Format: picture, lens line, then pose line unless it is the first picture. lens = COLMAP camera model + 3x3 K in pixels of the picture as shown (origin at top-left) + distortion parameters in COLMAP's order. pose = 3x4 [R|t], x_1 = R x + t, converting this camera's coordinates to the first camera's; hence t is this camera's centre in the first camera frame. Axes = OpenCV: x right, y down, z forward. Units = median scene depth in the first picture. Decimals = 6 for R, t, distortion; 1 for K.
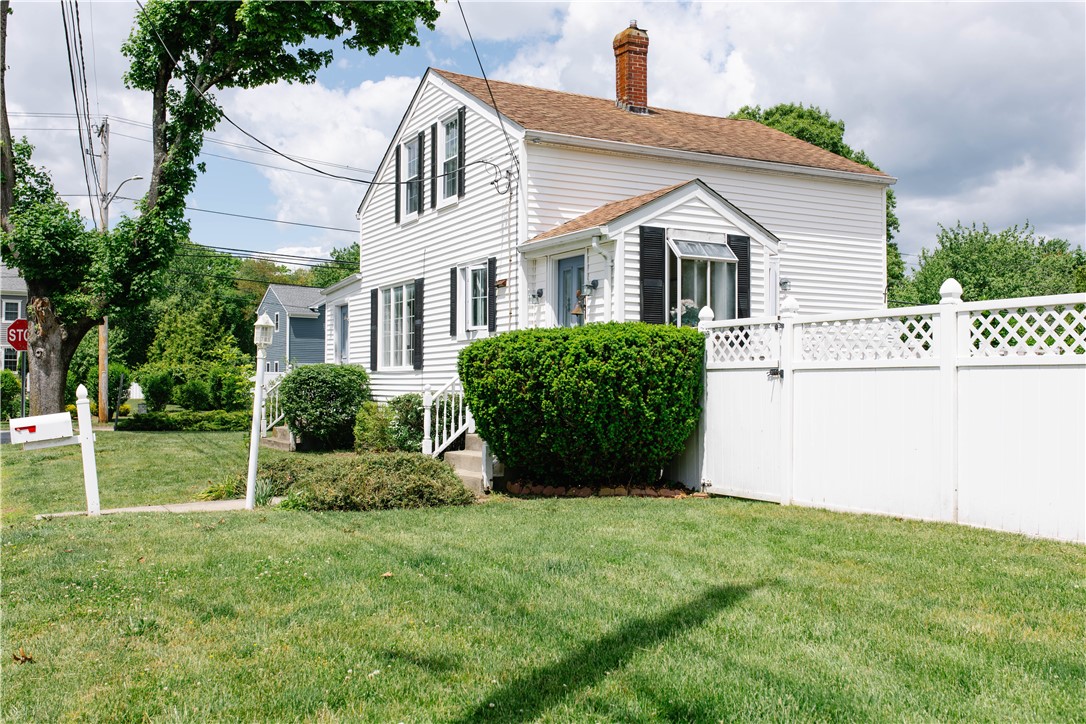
lens RADIAL K [[1046.8, 0, 543.0], [0, 1046.8, 362.0], [0, 0, 1]] dist [-0.007802, 0.007830]
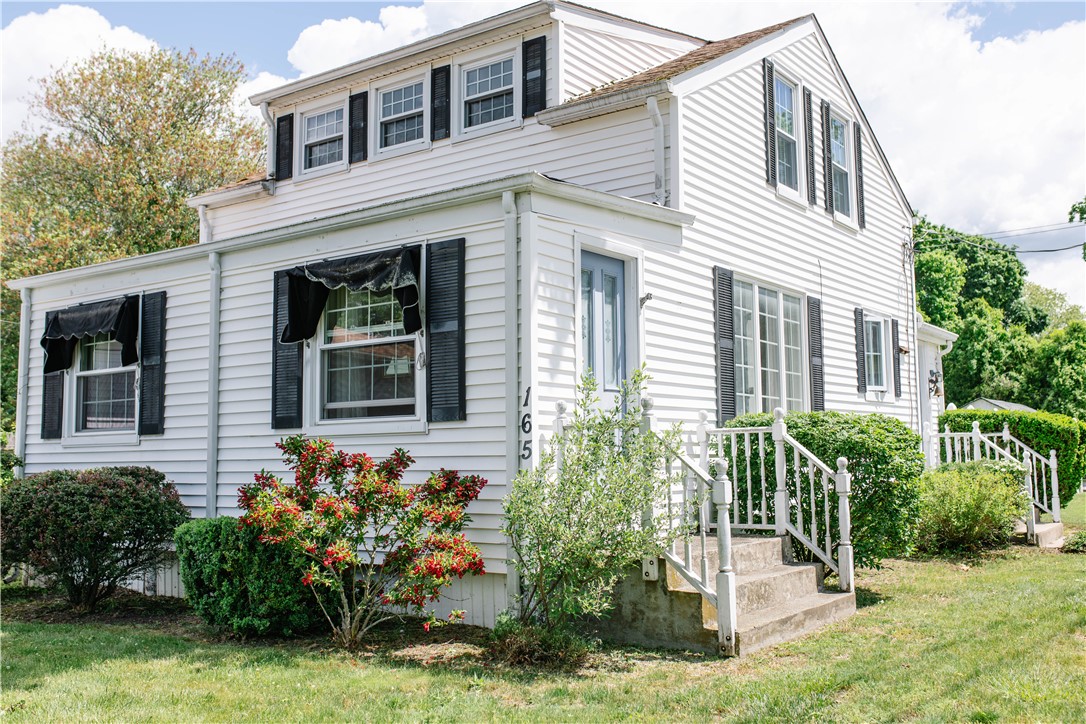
lens RADIAL K [[1046.8, 0, 543.0], [0, 1046.8, 362.0], [0, 0, 1]] dist [-0.007802, 0.007830]
pose [[-0.457125, 0.066455, 0.886916, -0.884273], [-0.026422, 0.995750, -0.088228, 0.036882], [-0.889010, -0.063765, -0.453427, 2.022980]]
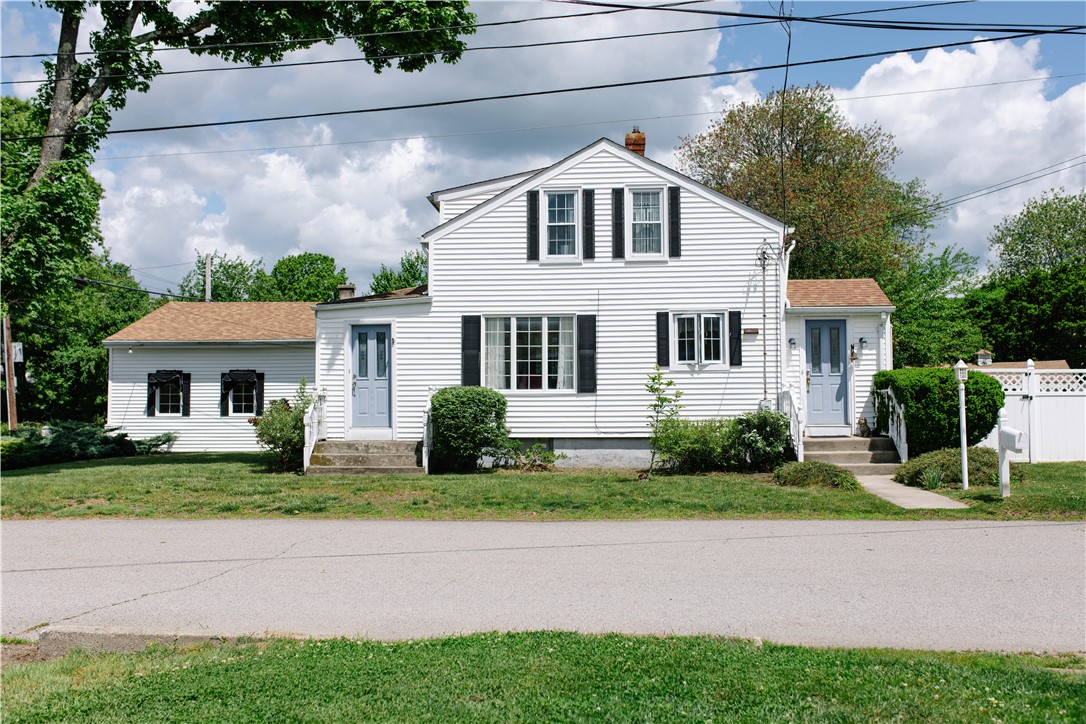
lens RADIAL K [[1046.8, 0, 543.0], [0, 1046.8, 362.0], [0, 0, 1]] dist [-0.007802, 0.007830]
pose [[0.523480, 0.021033, 0.851778, -1.568050], [-0.012432, 0.999777, -0.017047, -0.009237], [-0.851947, -0.001666, 0.523625, 0.600782]]
